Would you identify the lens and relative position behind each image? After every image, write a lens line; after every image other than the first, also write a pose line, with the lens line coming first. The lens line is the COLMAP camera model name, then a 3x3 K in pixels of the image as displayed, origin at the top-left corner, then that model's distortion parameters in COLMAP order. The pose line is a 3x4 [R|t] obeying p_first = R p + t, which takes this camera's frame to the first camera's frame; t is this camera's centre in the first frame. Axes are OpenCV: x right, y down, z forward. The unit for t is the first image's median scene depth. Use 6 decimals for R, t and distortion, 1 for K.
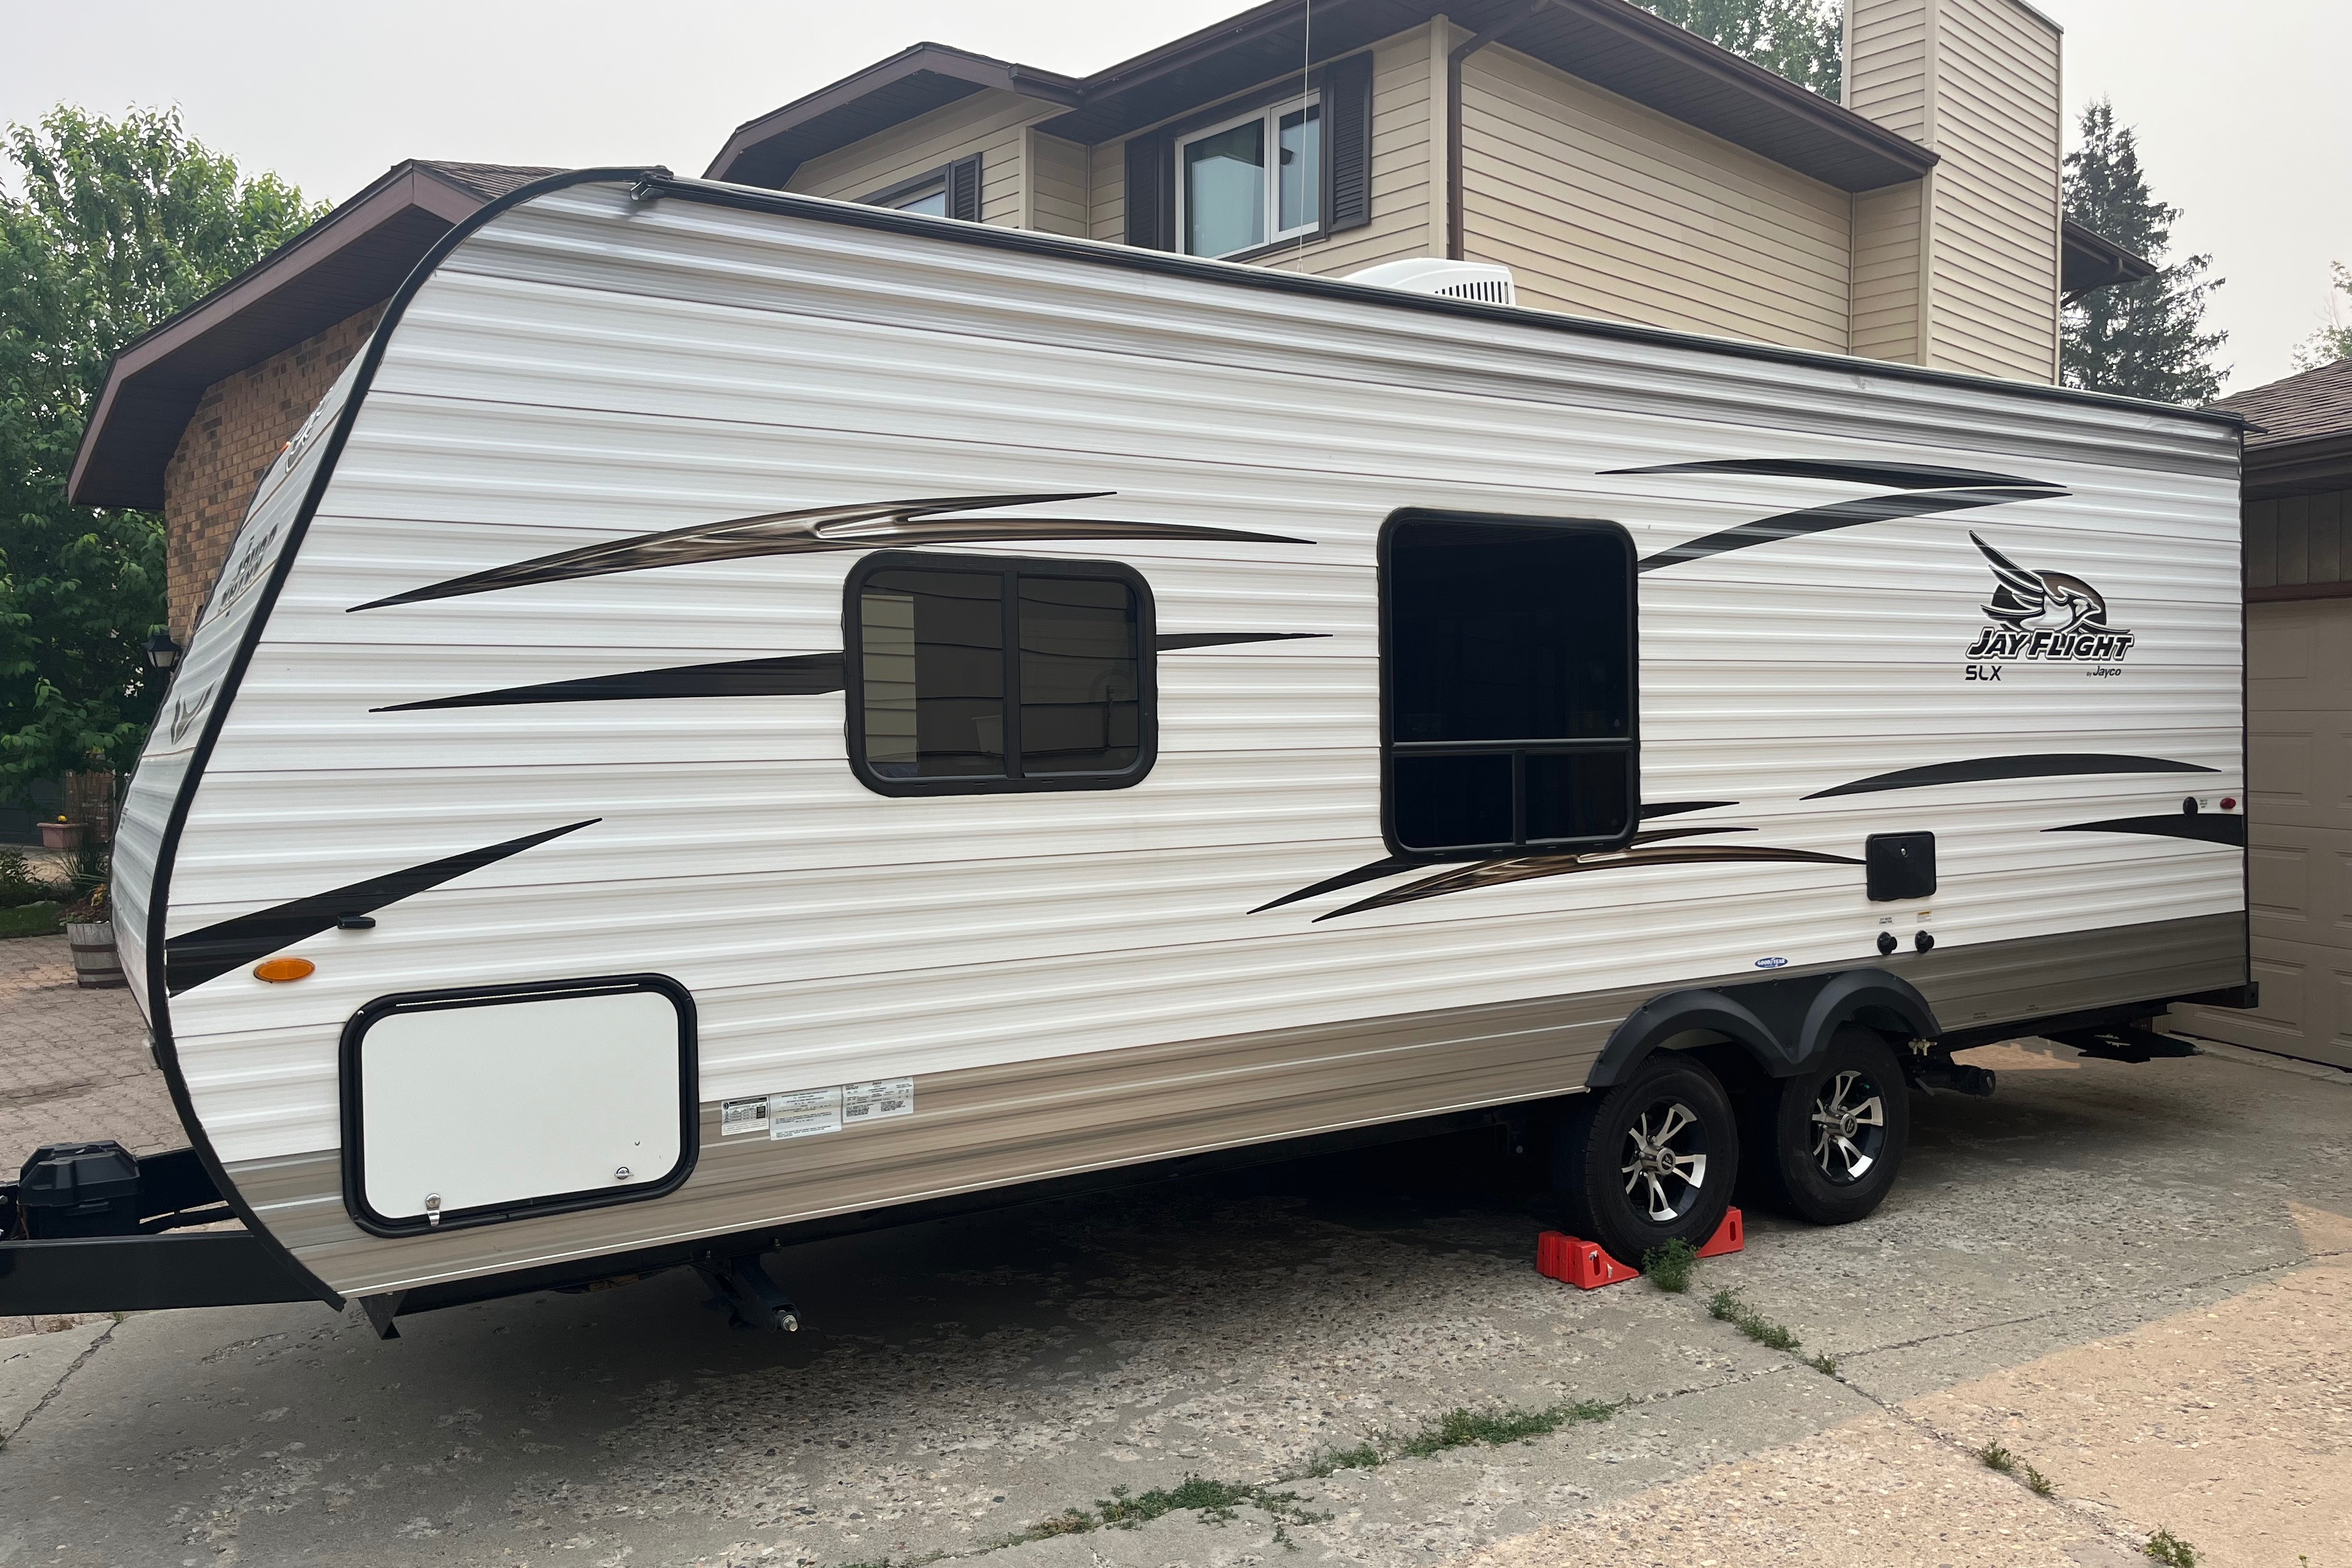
lens RADIAL K [[1745.3, 0, 1176.0], [0, 1745.3, 784.0], [0, 0, 1]] dist [0.063324, -0.079640]
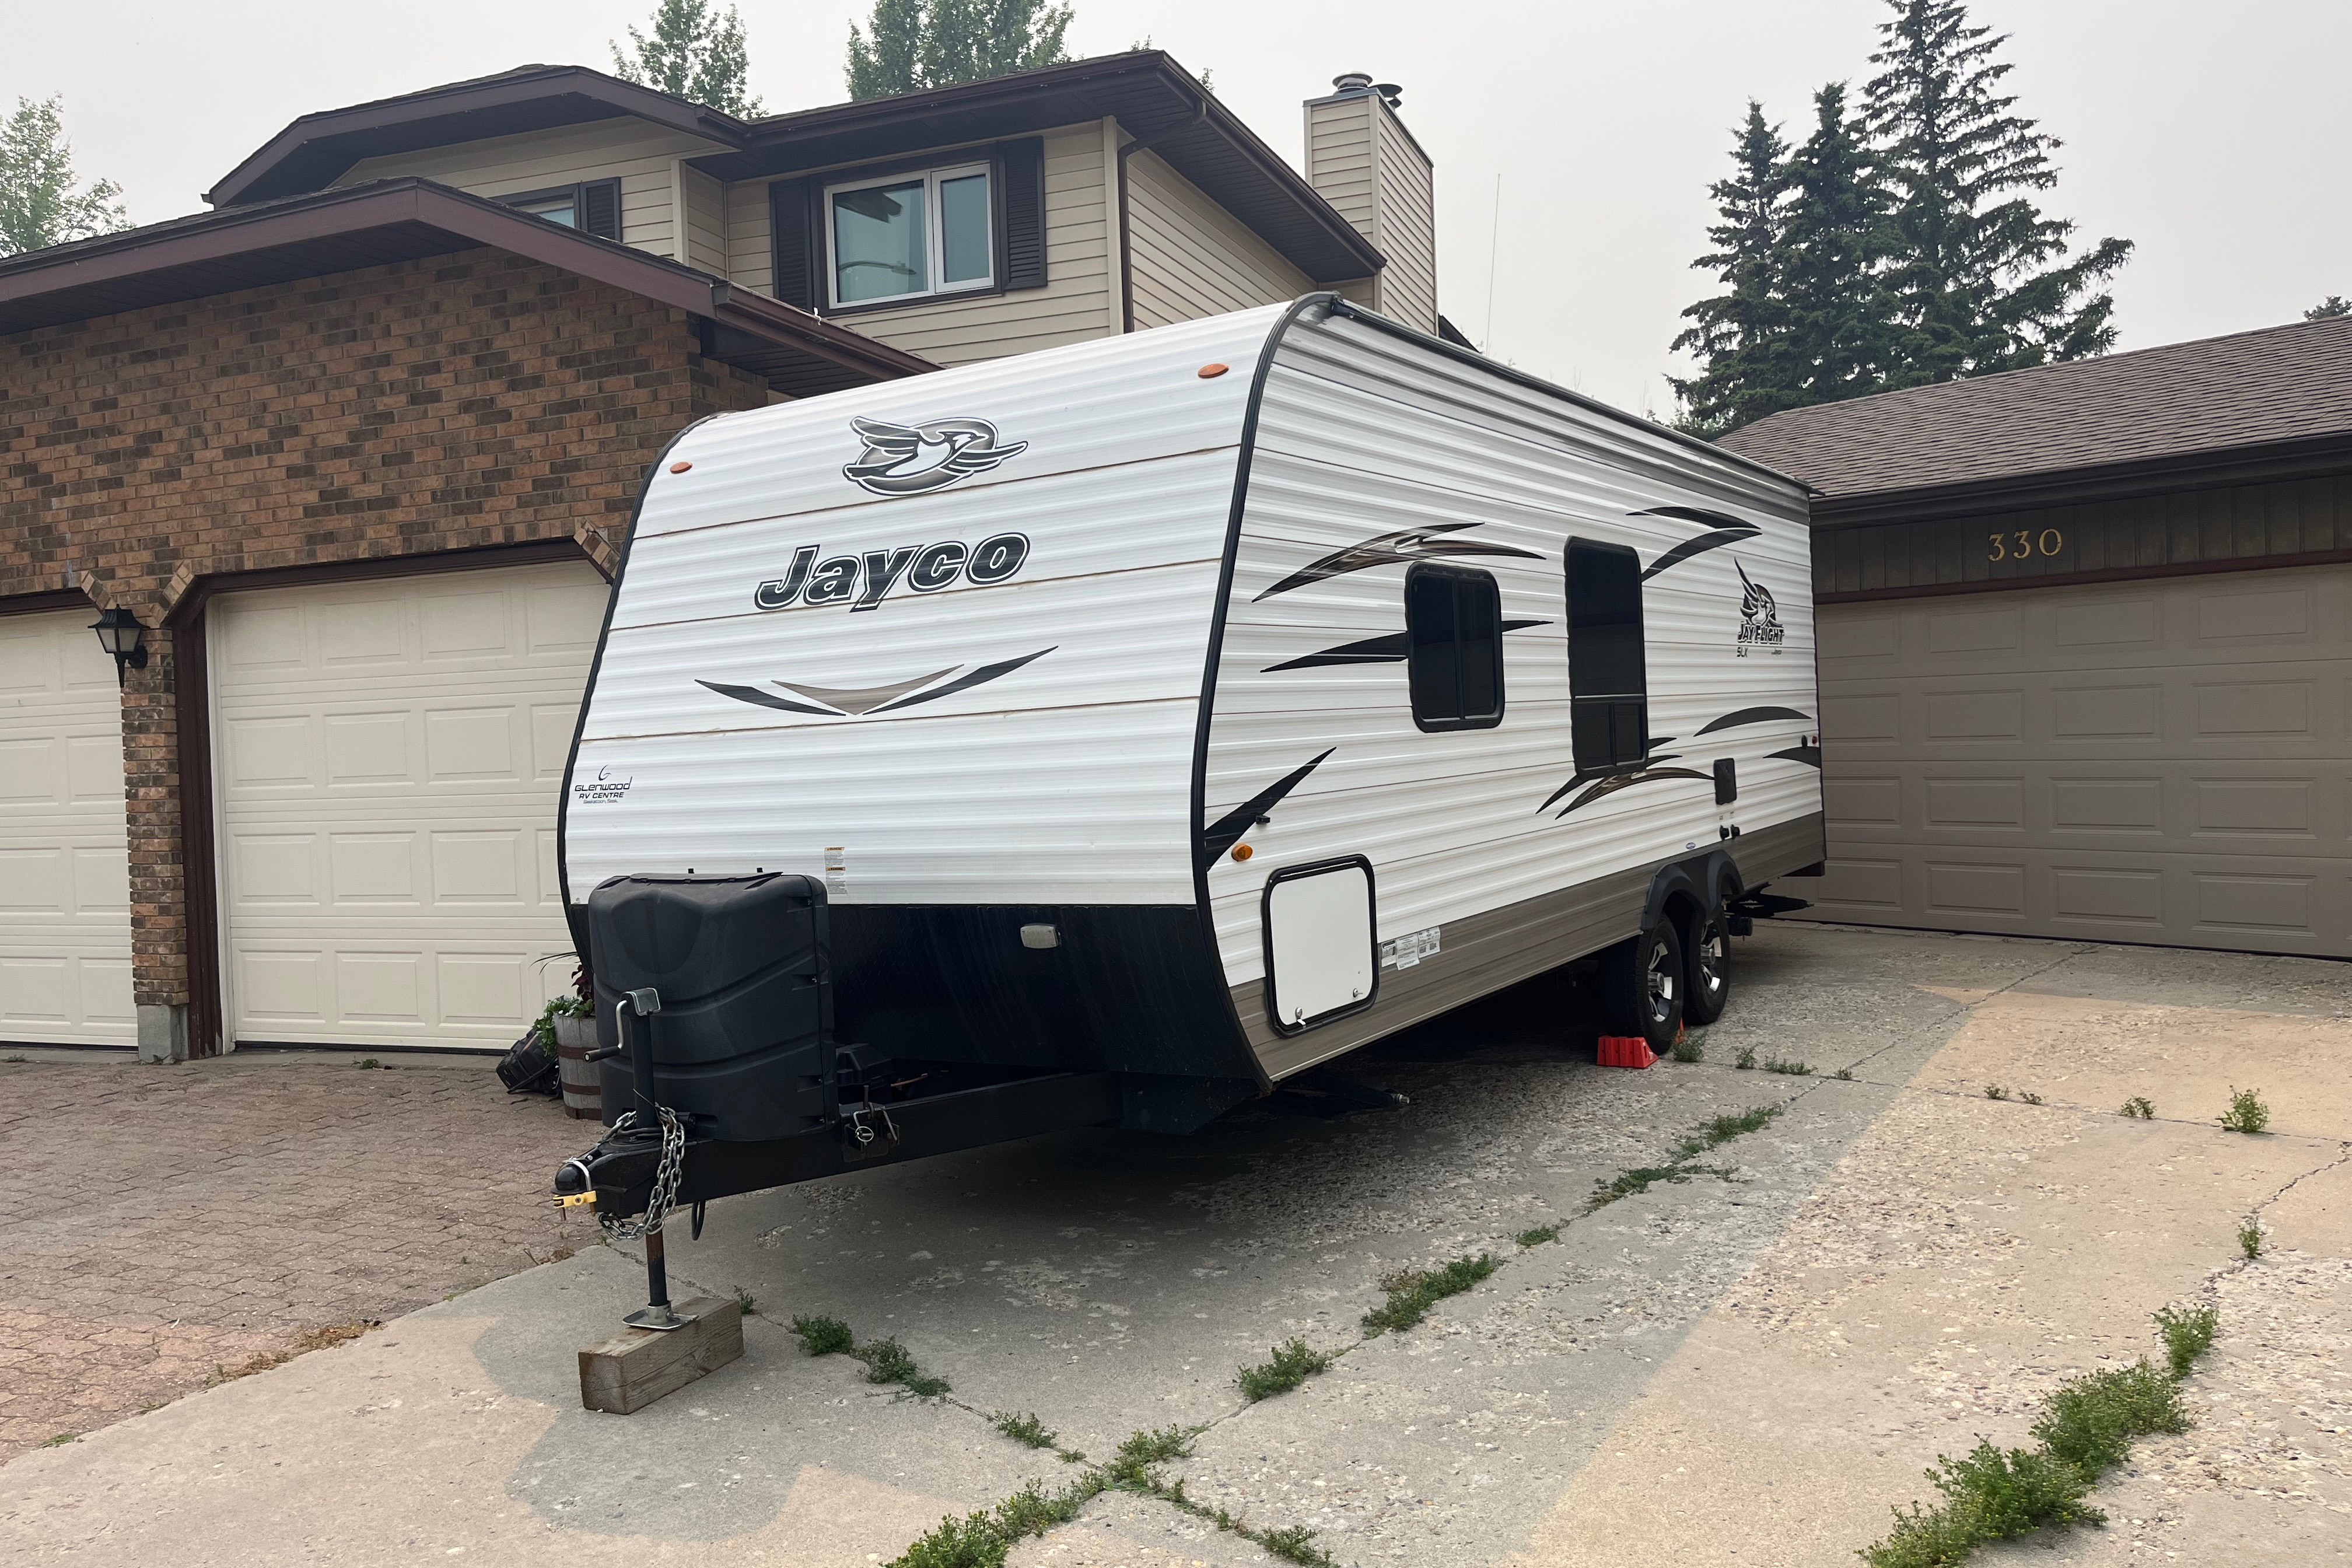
lens RADIAL K [[1745.3, 0, 1176.0], [0, 1745.3, 784.0], [0, 0, 1]] dist [0.063324, -0.079640]
pose [[0.902766, -0.044613, 0.427811, -0.725393], [0.049708, 0.998764, -0.000740, 0.030512], [-0.427249, 0.021934, 0.903868, -0.162231]]
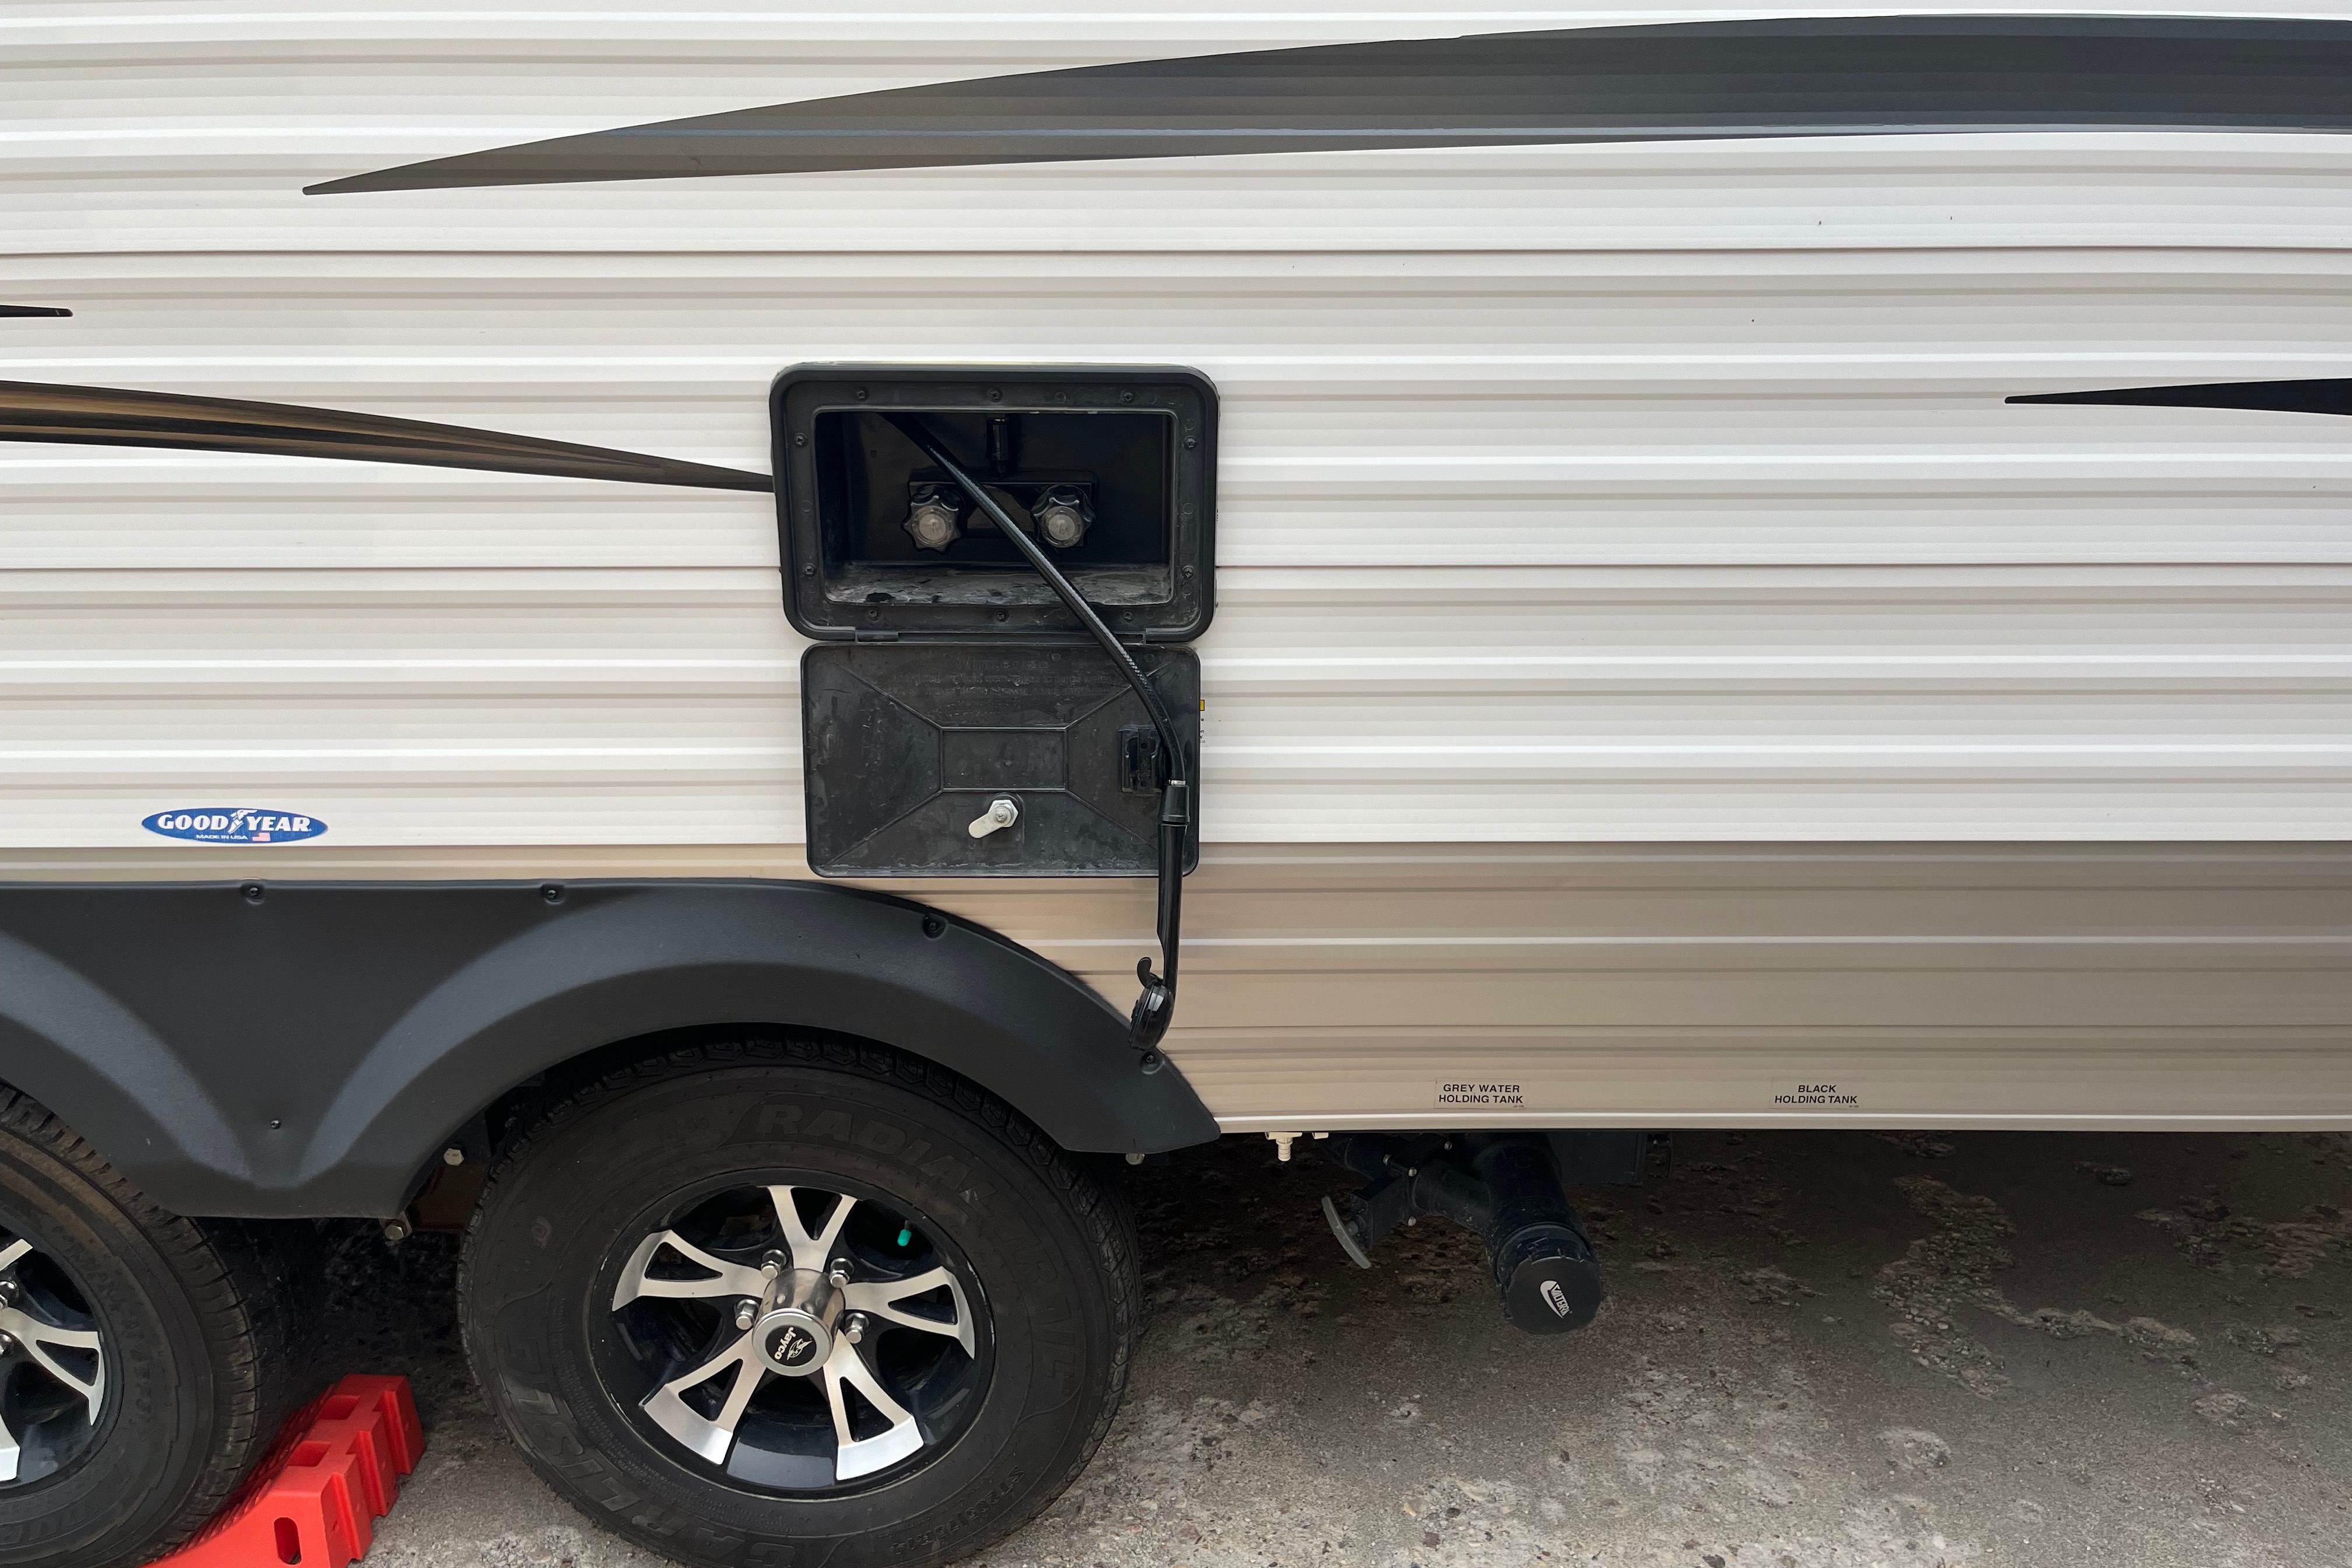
lens RADIAL K [[1745.3, 0, 1176.0], [0, 1745.3, 784.0], [0, 0, 1]] dist [0.063324, -0.079640]
pose [[0.844259, 0.213956, -0.491375, 0.629274], [-0.026526, 0.932413, 0.360419, -0.005871], [0.535278, -0.291253, 0.792874, 0.918215]]
